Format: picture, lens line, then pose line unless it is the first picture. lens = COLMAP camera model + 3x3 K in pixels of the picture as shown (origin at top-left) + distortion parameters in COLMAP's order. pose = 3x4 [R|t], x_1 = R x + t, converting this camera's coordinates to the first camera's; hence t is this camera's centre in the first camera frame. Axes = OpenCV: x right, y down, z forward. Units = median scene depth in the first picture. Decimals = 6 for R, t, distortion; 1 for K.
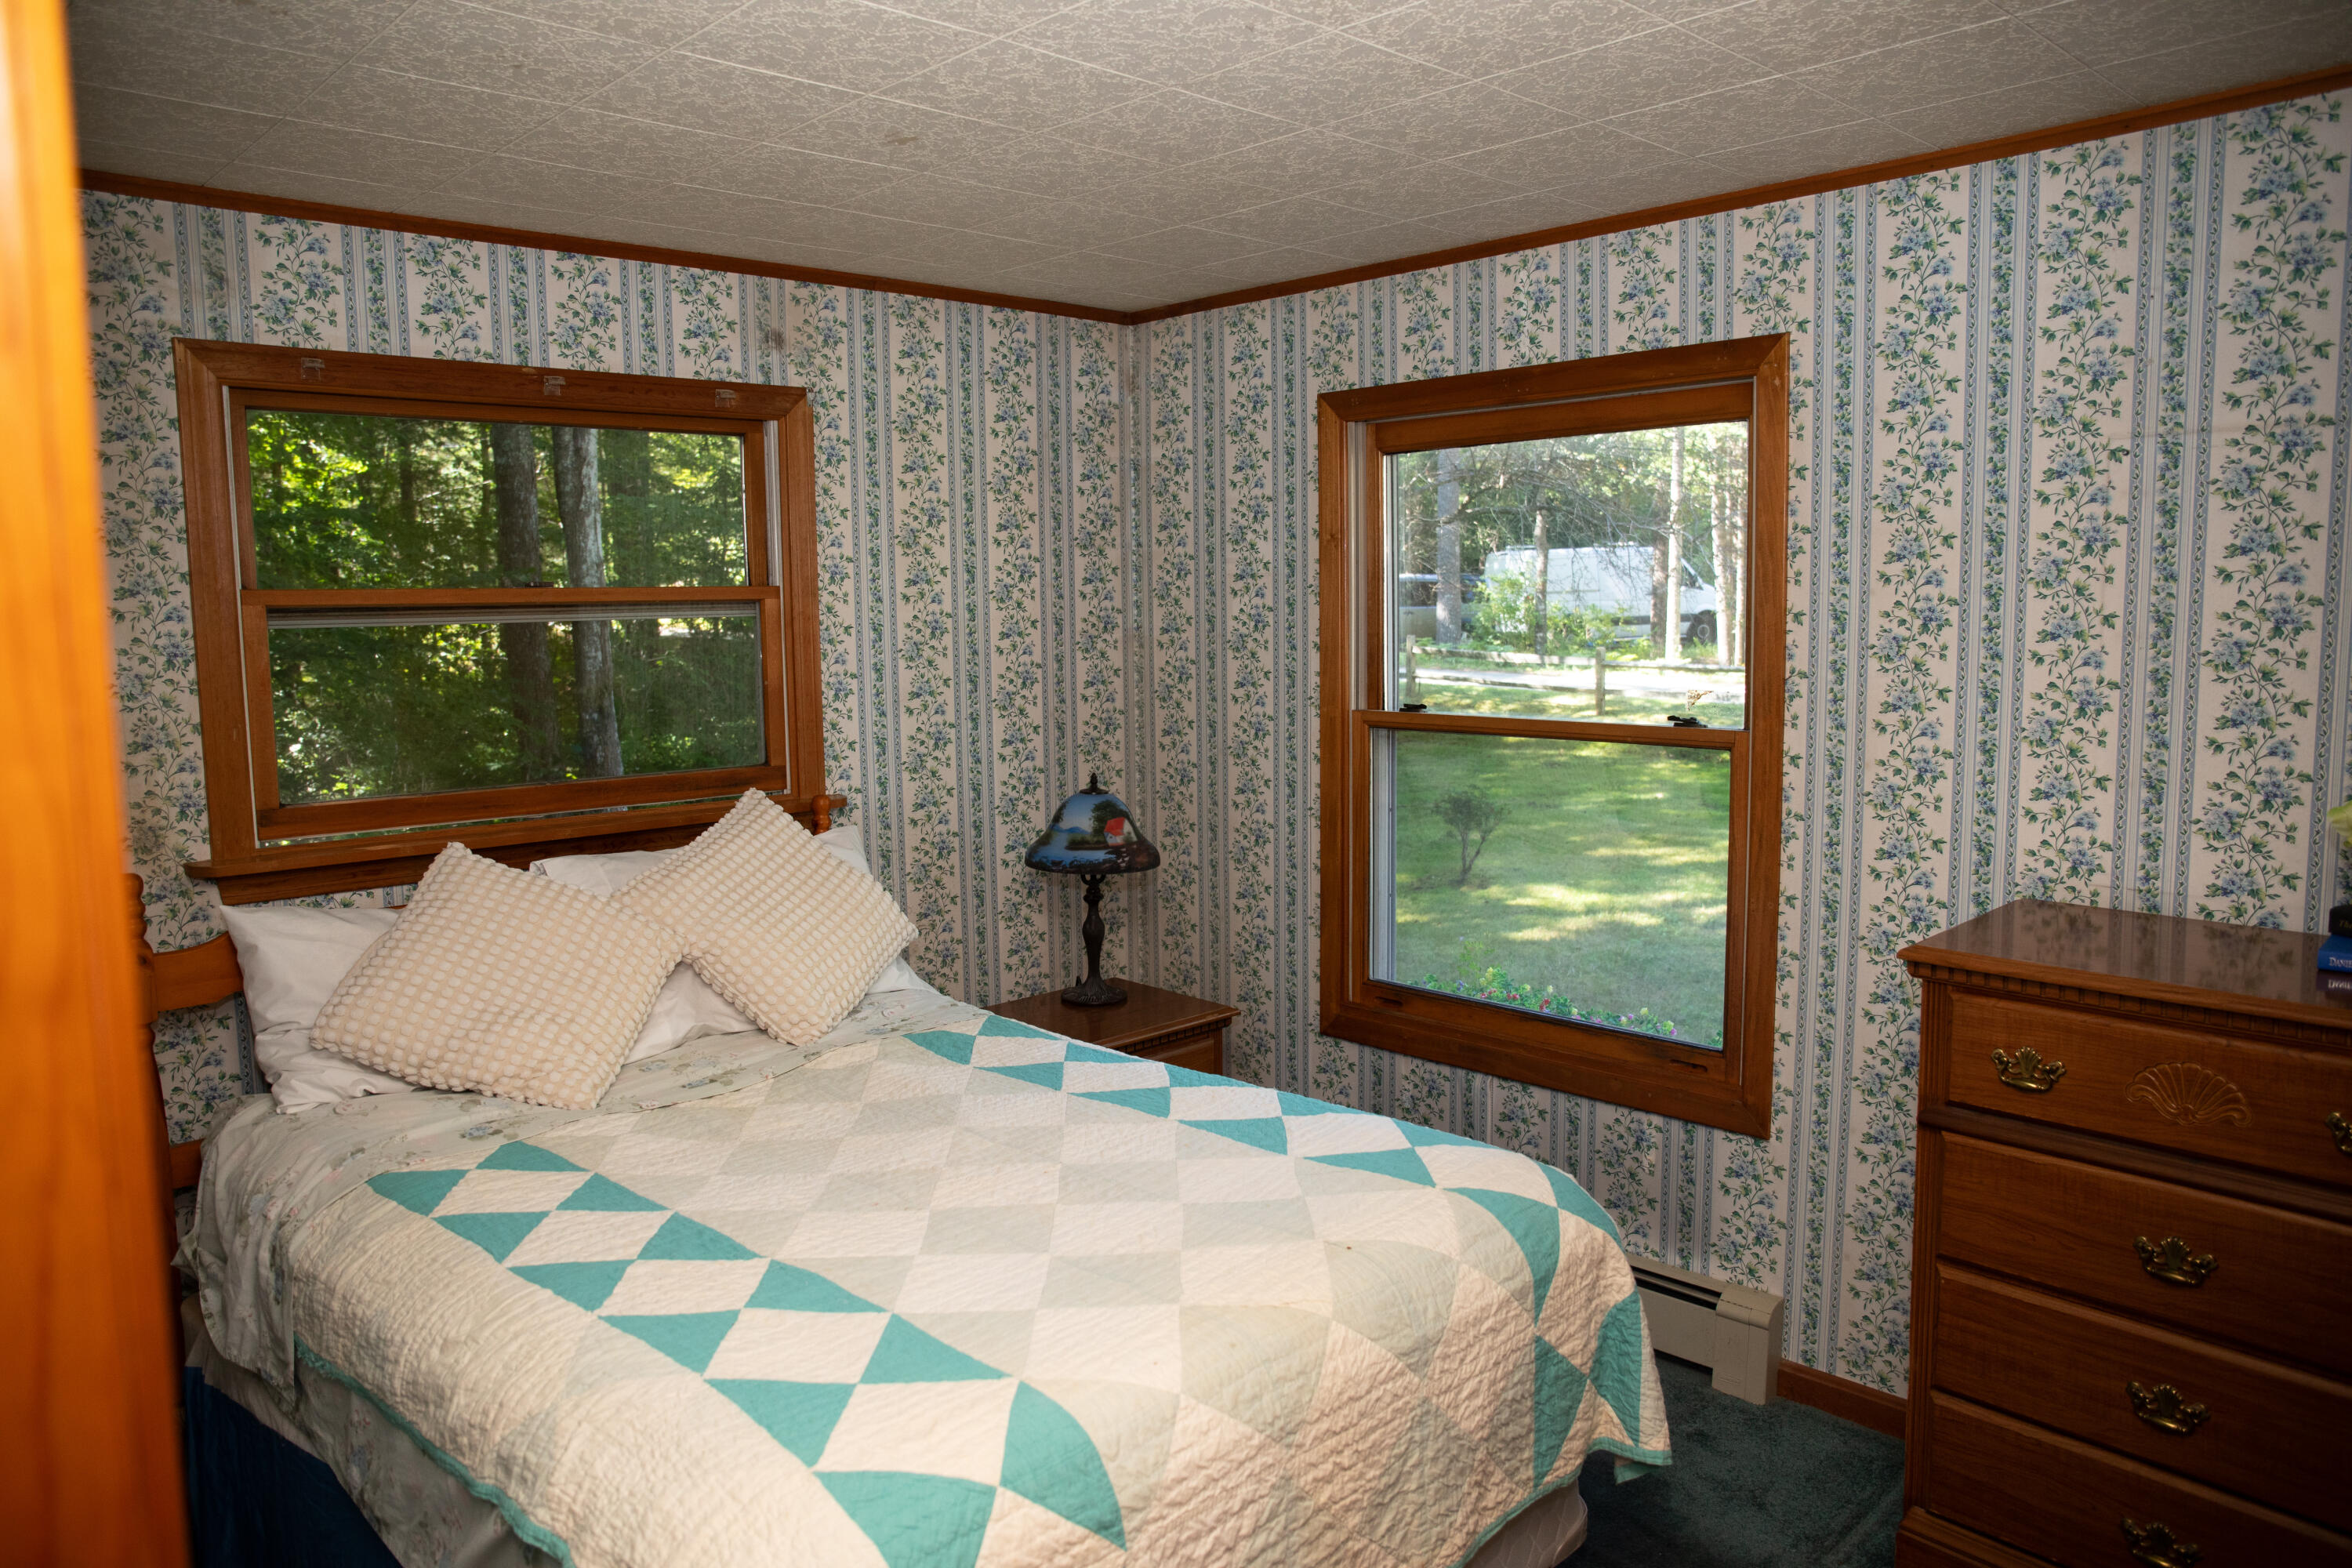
lens RADIAL K [[1633.6, 0, 1169.6], [0, 1633.6, 779.7], [0, 0, 1]] dist [-0.111960, 0.100092]
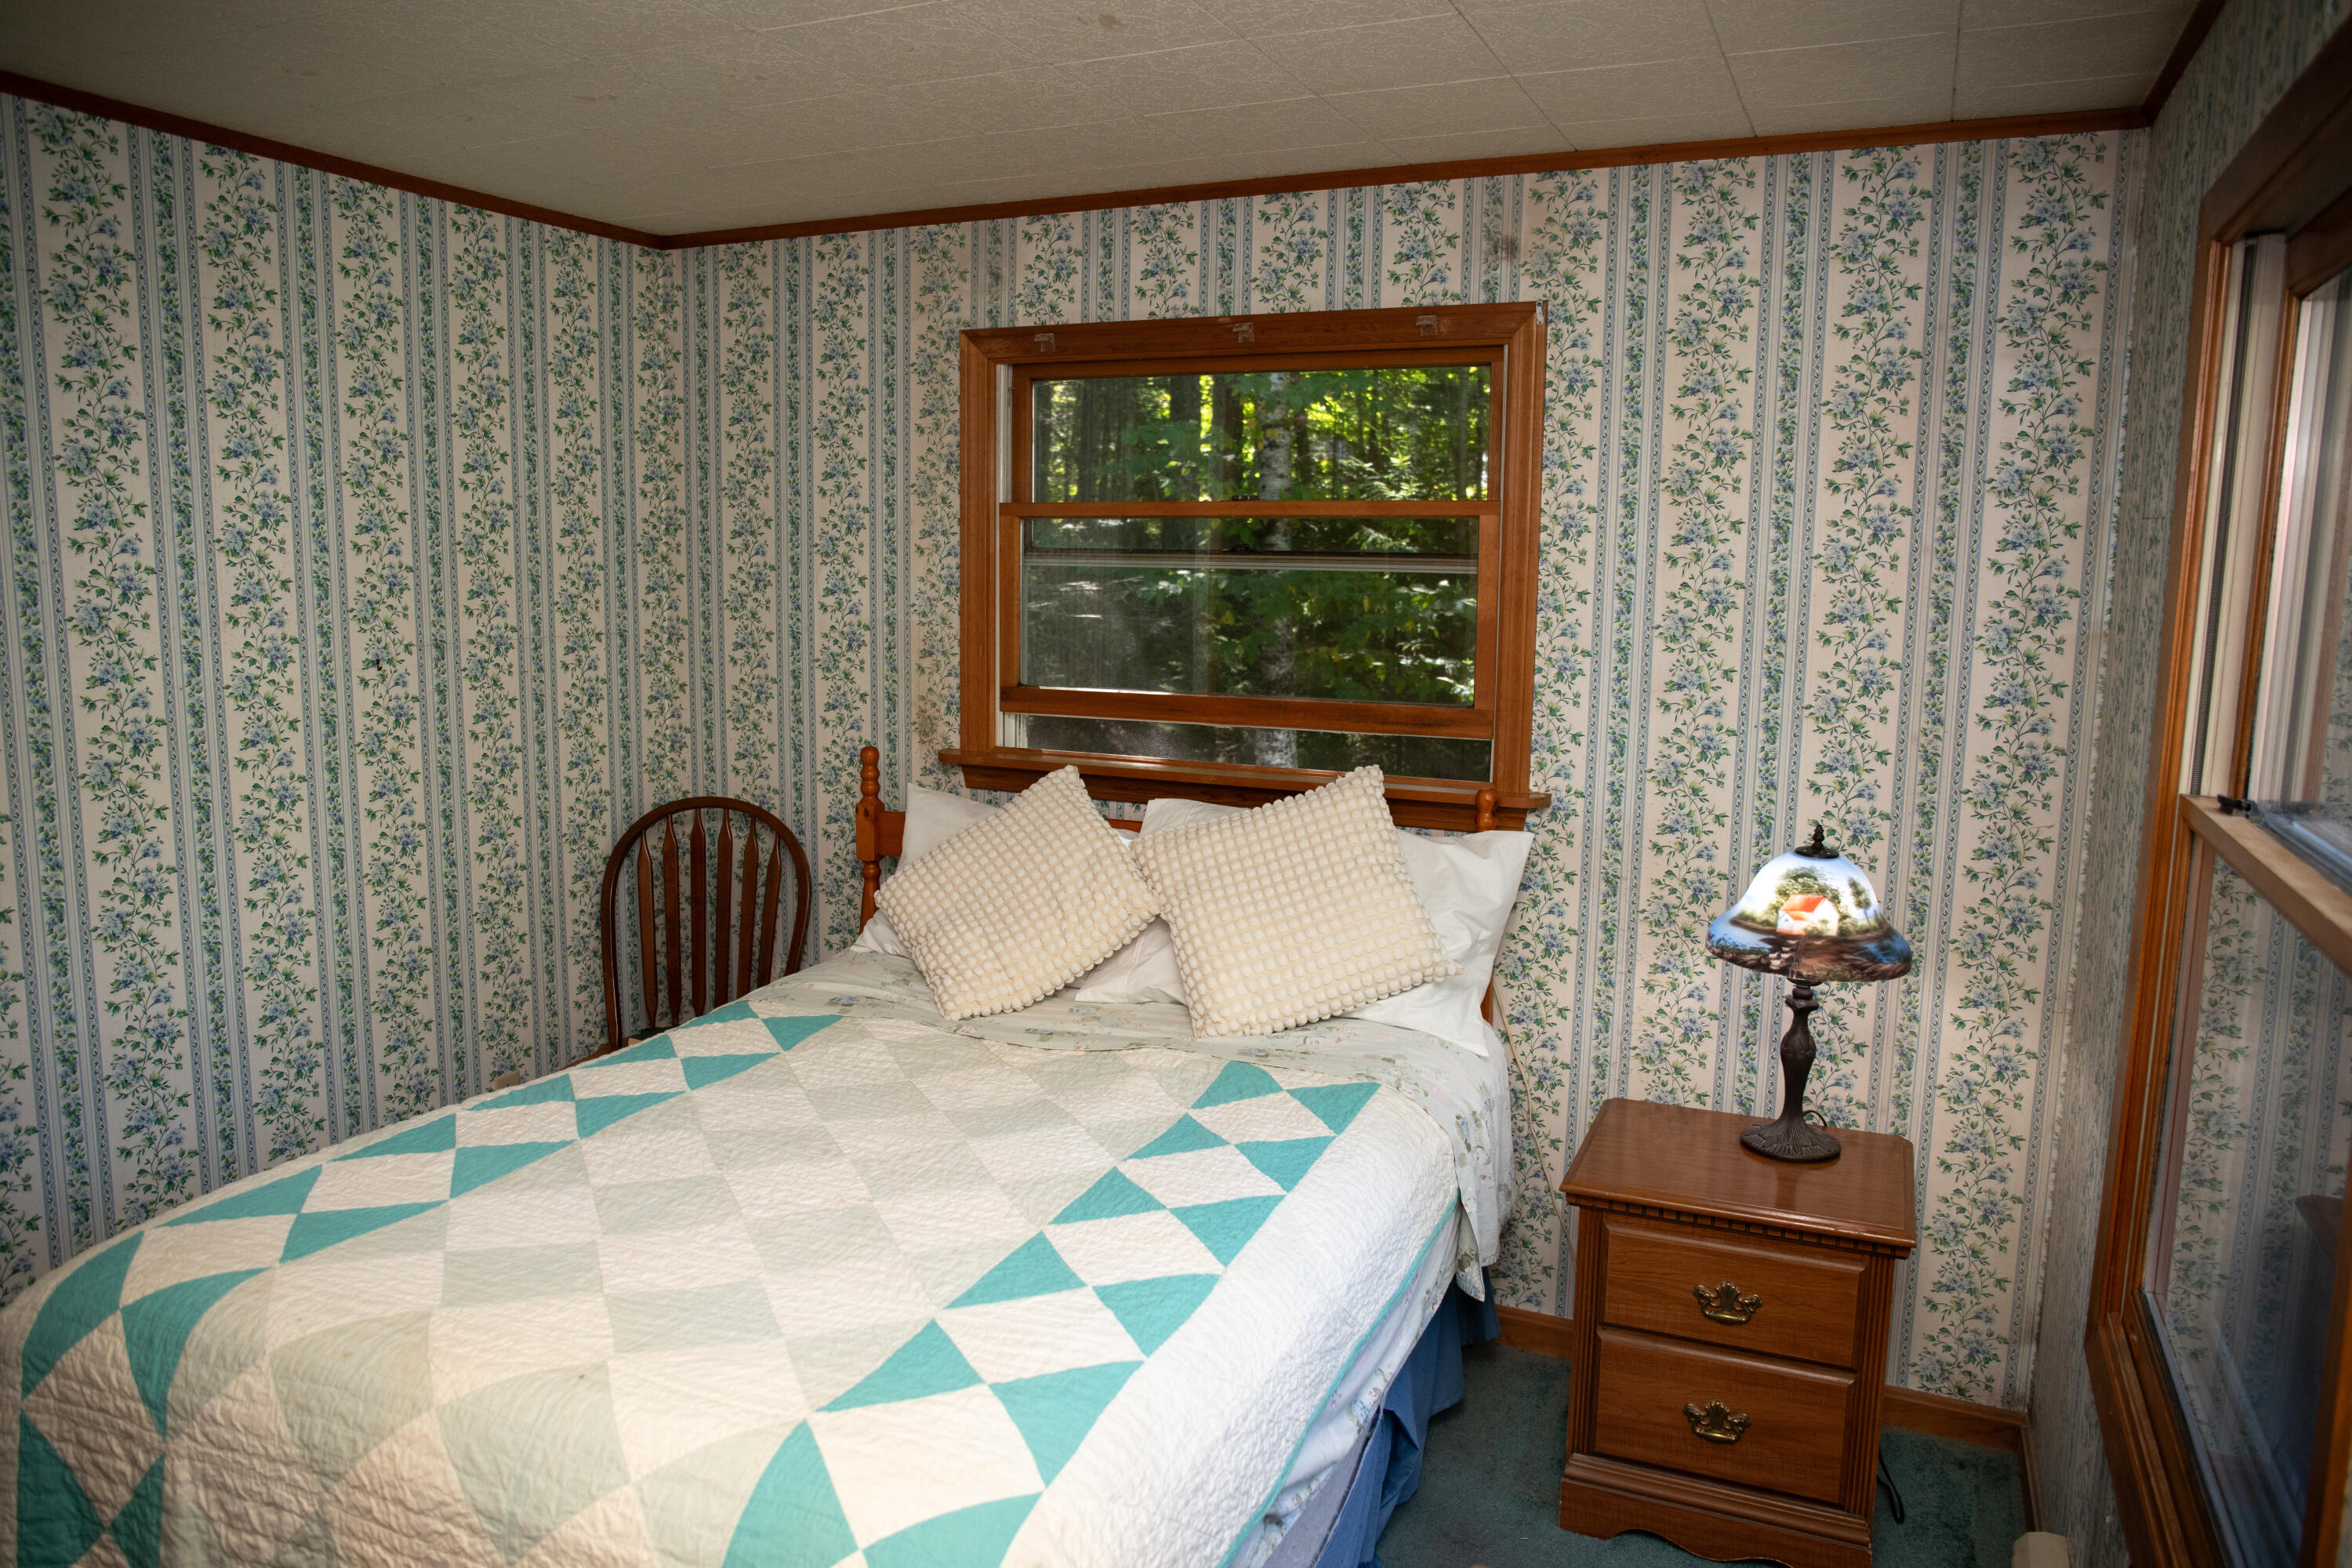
lens RADIAL K [[1633.6, 0, 1169.6], [0, 1633.6, 779.7], [0, 0, 1]] dist [-0.111960, 0.100092]
pose [[0.360016, 0.153208, -0.920280, 0.557086], [-0.118992, 0.985908, 0.117584, -0.082801], [0.925327, 0.067174, 0.373173, 0.585989]]
